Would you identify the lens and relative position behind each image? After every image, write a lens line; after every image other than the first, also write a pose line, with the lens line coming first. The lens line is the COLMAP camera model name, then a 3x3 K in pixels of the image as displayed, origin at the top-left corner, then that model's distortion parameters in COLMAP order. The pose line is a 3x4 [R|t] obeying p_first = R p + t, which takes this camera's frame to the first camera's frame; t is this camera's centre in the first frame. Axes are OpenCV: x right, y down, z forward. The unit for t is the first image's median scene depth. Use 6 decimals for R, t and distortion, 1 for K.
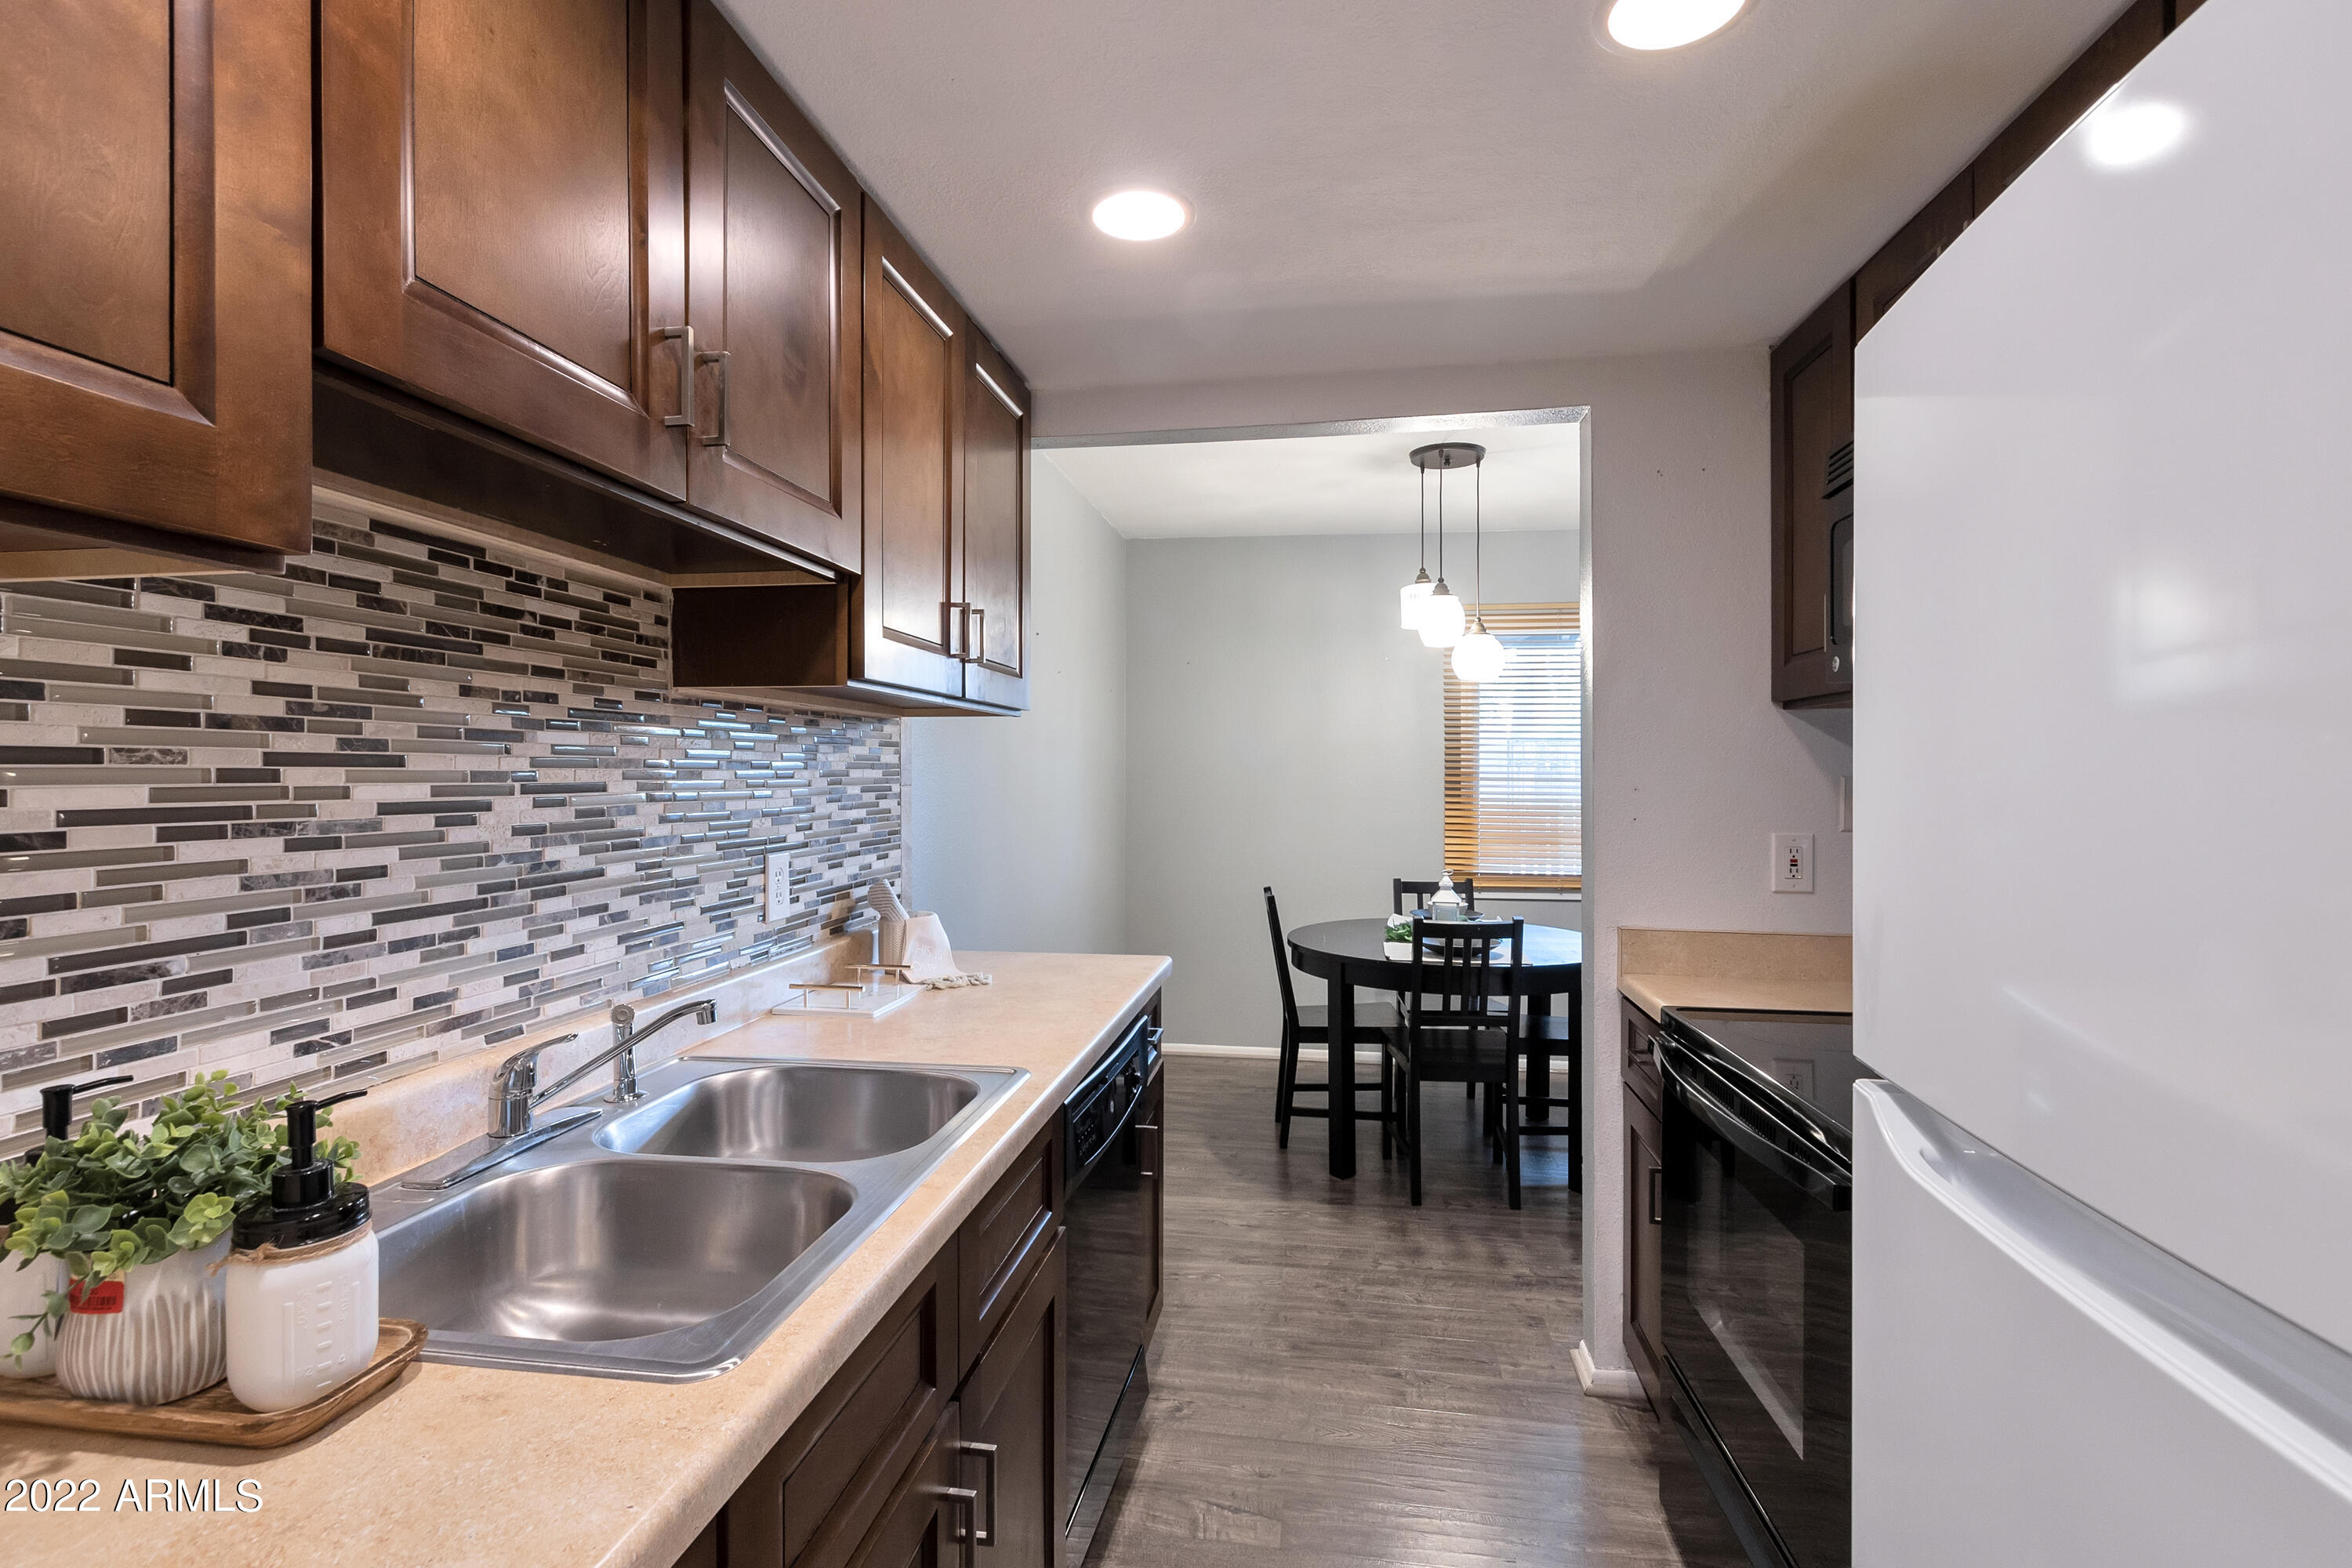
lens RADIAL K [[1095.4, 0, 1129.3], [0, 1095.4, 775.8], [0, 0, 1]] dist [0.002949, -0.001845]
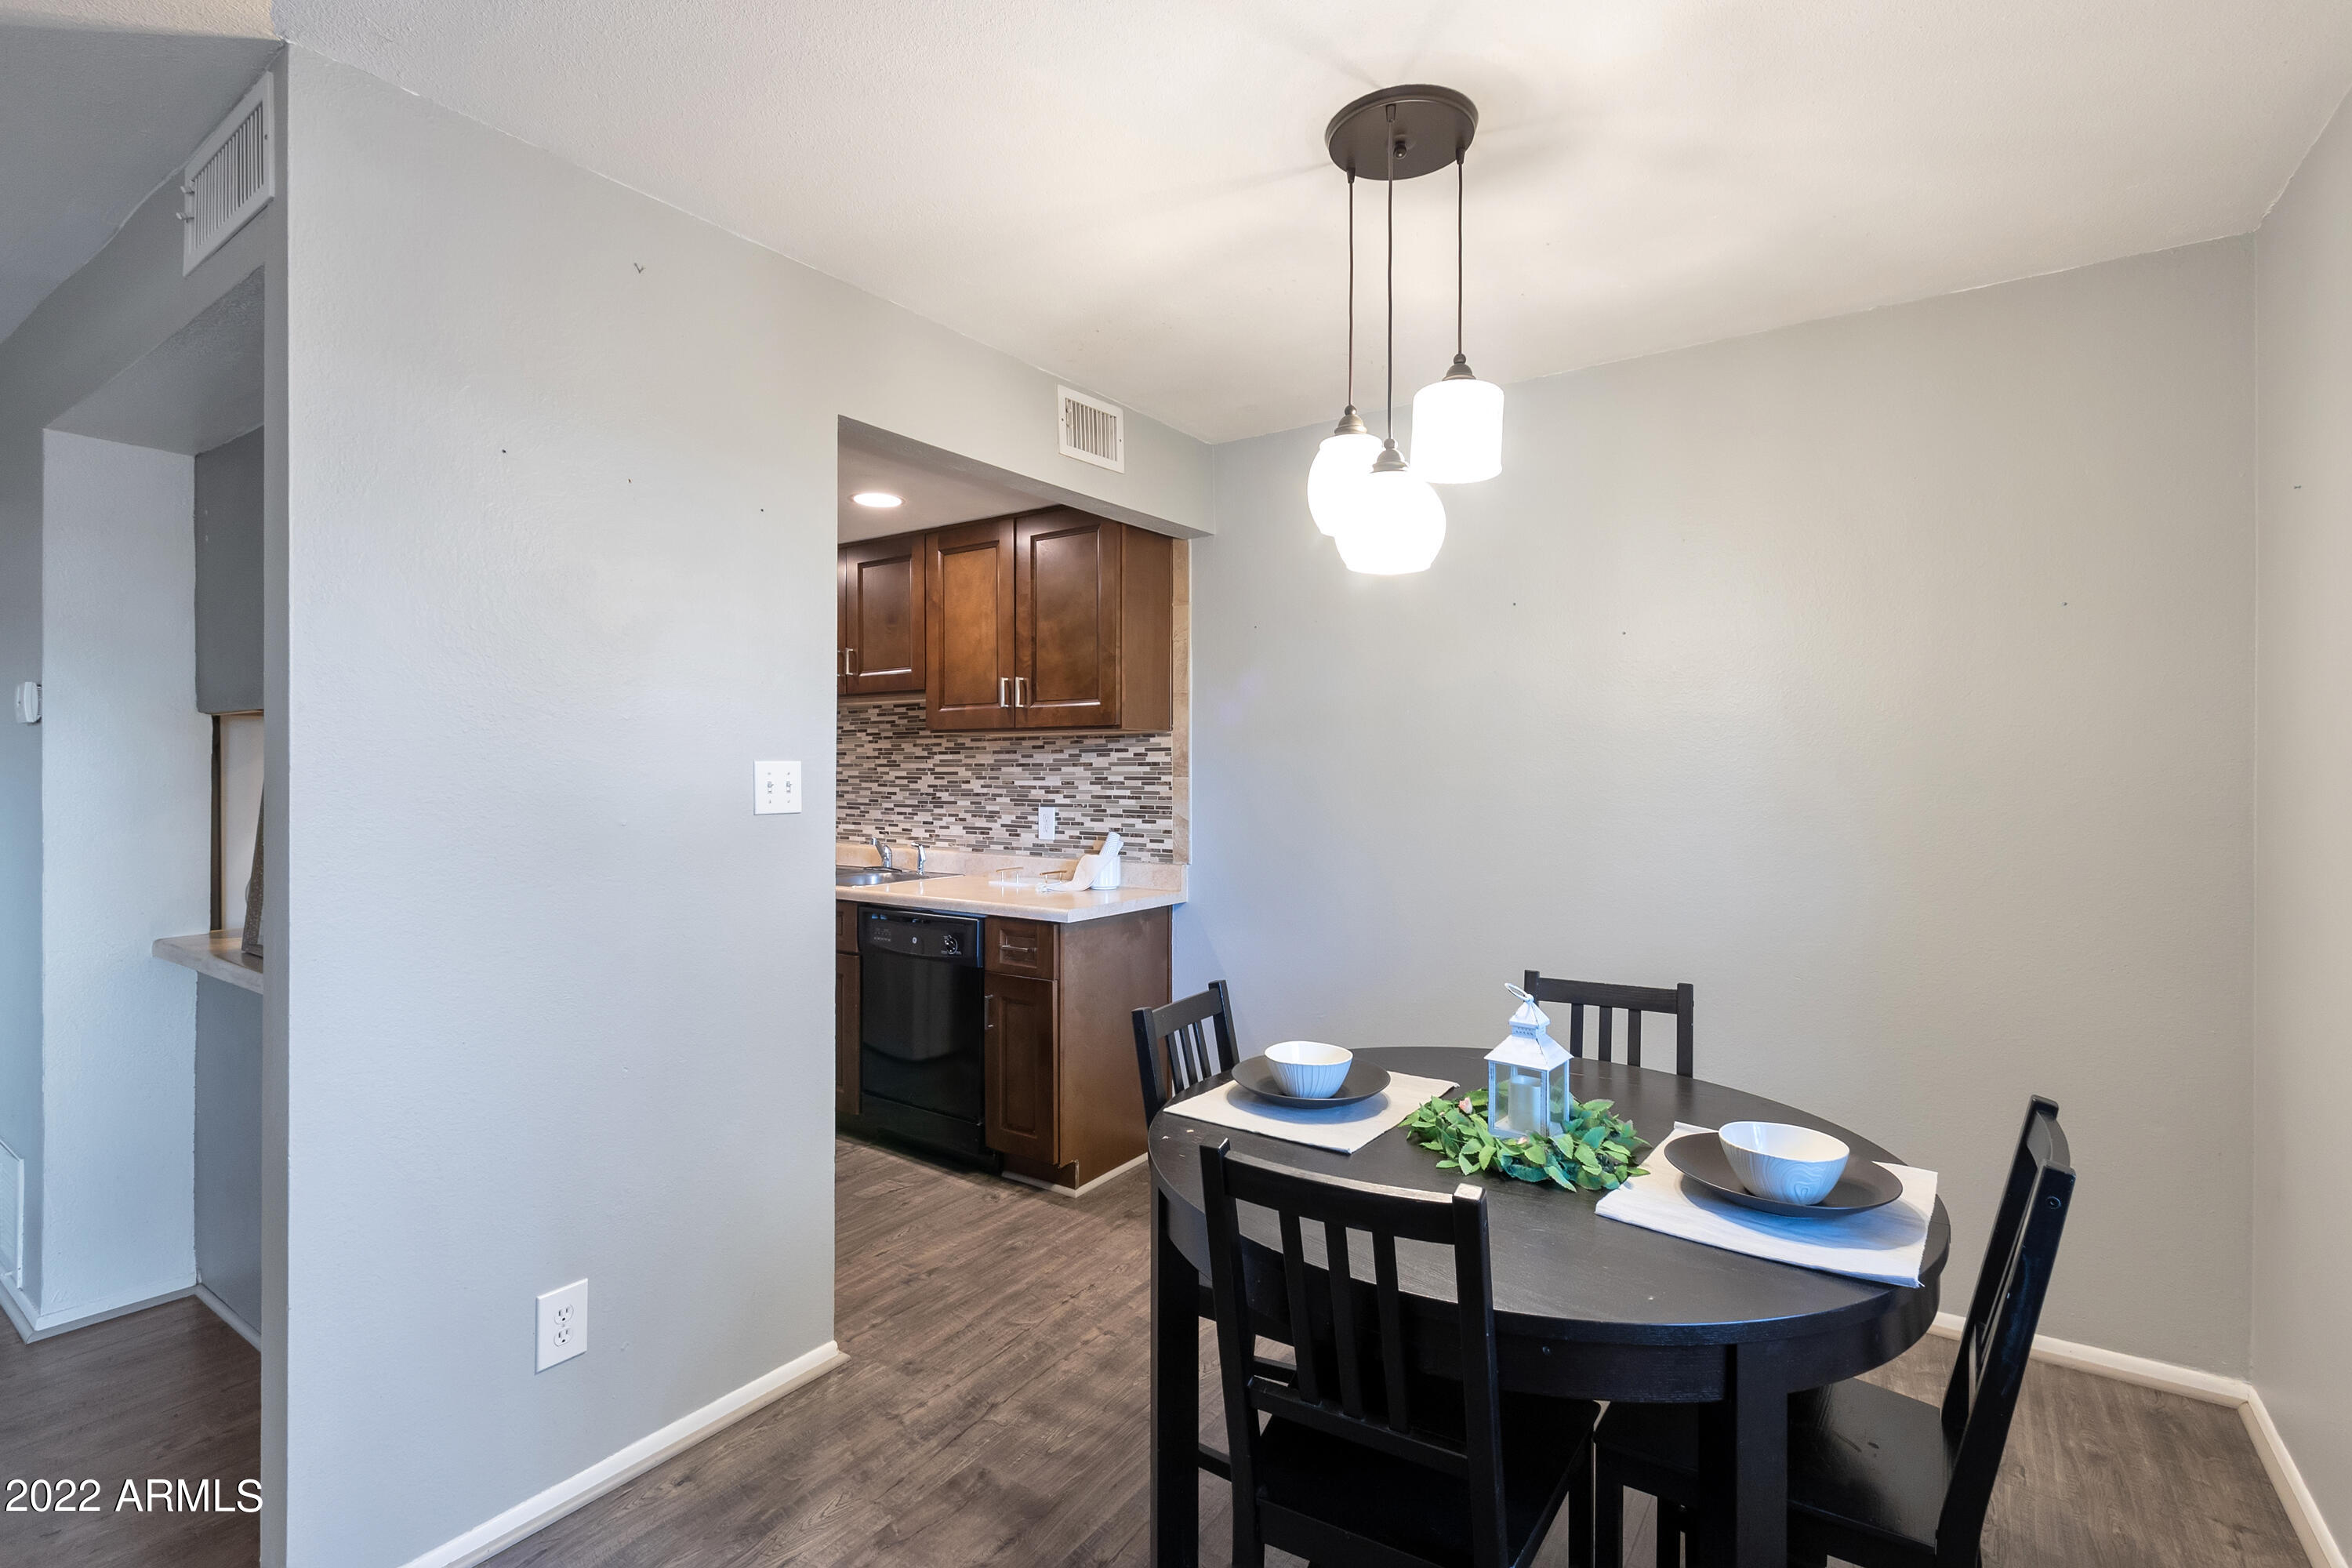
lens RADIAL K [[1095.4, 0, 1178.6], [0, 1095.4, 774.1], [0, 0, 1]] dist [0.002949, -0.001845]
pose [[-0.406311, 0.008702, -0.913693, 2.256347], [0.001031, 0.999958, 0.009065, -0.015400], [0.913734, 0.002741, -0.406303, 3.188331]]
